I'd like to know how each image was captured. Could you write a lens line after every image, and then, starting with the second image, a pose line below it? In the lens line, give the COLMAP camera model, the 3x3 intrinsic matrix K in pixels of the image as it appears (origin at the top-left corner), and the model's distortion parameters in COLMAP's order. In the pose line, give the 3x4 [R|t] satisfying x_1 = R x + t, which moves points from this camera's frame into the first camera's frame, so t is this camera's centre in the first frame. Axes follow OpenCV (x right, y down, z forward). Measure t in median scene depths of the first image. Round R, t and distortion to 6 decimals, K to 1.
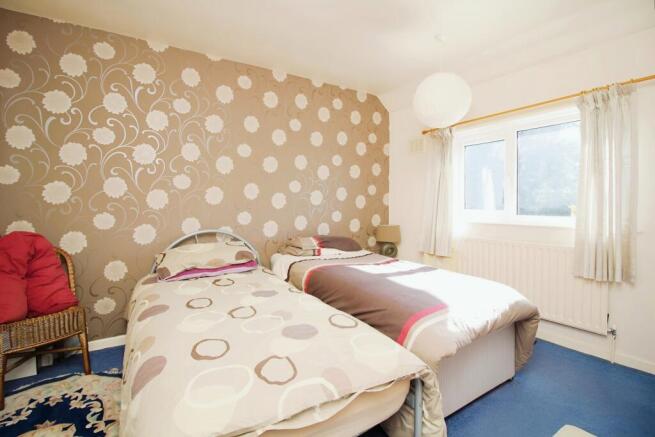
lens RADIAL K [[315.9, 0, 326.0], [0, 315.9, 208.6], [0, 0, 1]] dist [0.001314, 0.000162]
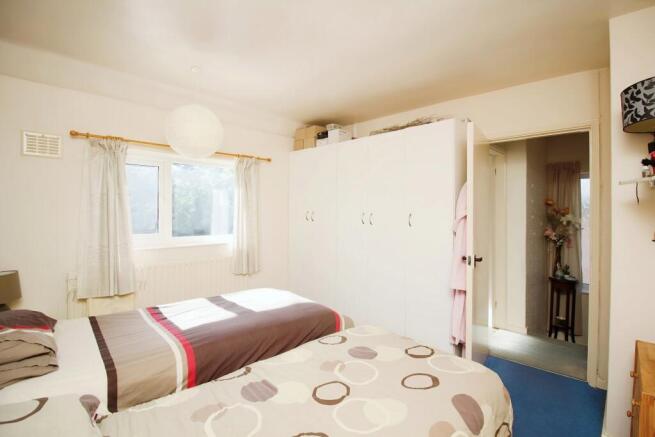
lens RADIAL K [[315.9, 0, 326.0], [0, 315.9, 208.6], [0, 0, 1]] dist [0.001314, 0.000162]
pose [[-0.212601, -0.005096, 0.977126, -0.835324], [-0.003182, 0.999985, 0.004523, -0.119956], [-0.977134, -0.002148, -0.212614, 0.936603]]
